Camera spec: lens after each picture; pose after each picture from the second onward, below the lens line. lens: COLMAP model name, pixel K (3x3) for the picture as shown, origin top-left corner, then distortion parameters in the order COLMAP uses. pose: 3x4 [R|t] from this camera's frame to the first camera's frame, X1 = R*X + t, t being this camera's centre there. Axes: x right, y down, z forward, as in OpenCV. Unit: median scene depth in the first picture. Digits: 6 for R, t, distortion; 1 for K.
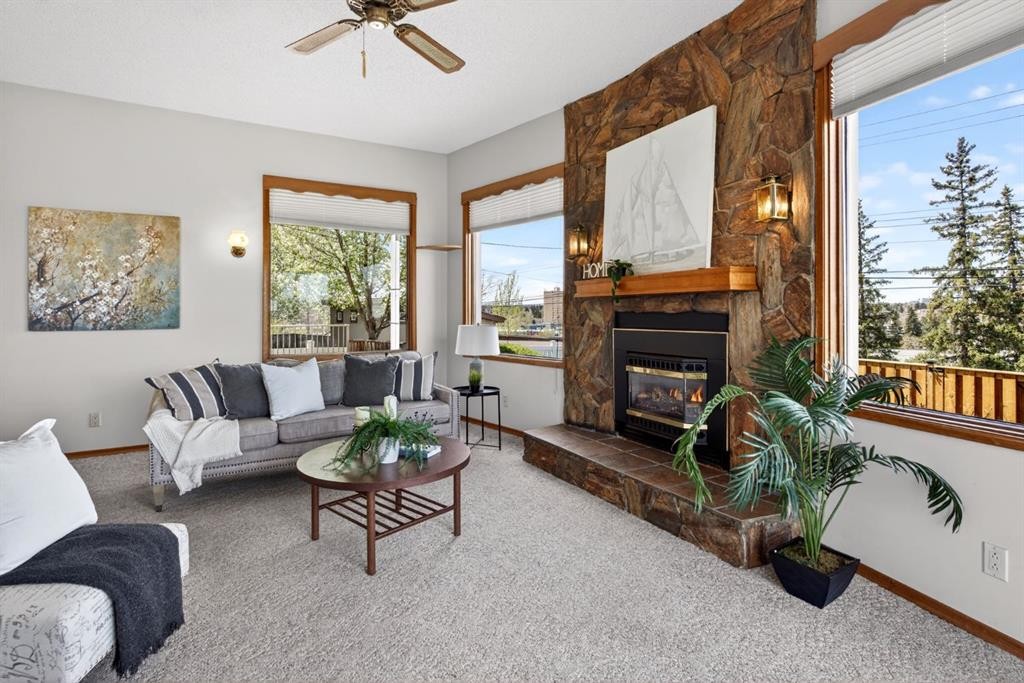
lens RADIAL K [[496.0, 0, 509.0], [0, 496.0, 313.8], [0, 0, 1]] dist [-0.018649, 0.000077]
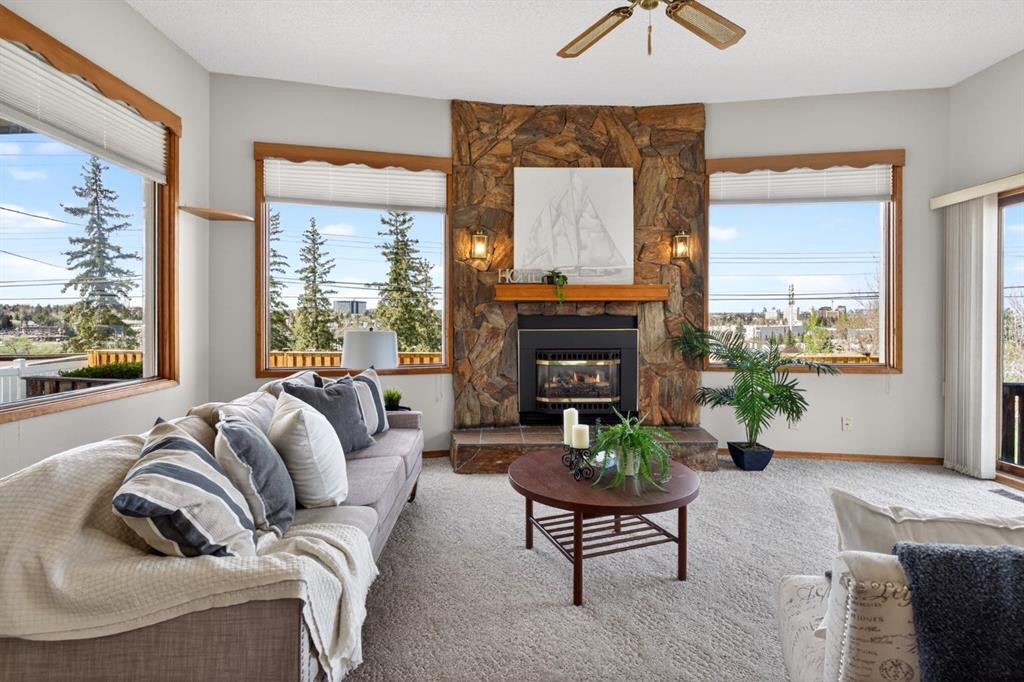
lens RADIAL K [[487.8, 0, 512.9], [0, 487.8, 323.7], [0, 0, 1]] dist [0.002545, -0.000057]
pose [[0.449379, -0.010246, 0.893283, -0.809501], [0.001255, 0.999940, 0.010838, 0.004790], [-0.893341, -0.003749, 0.449365, 0.553523]]
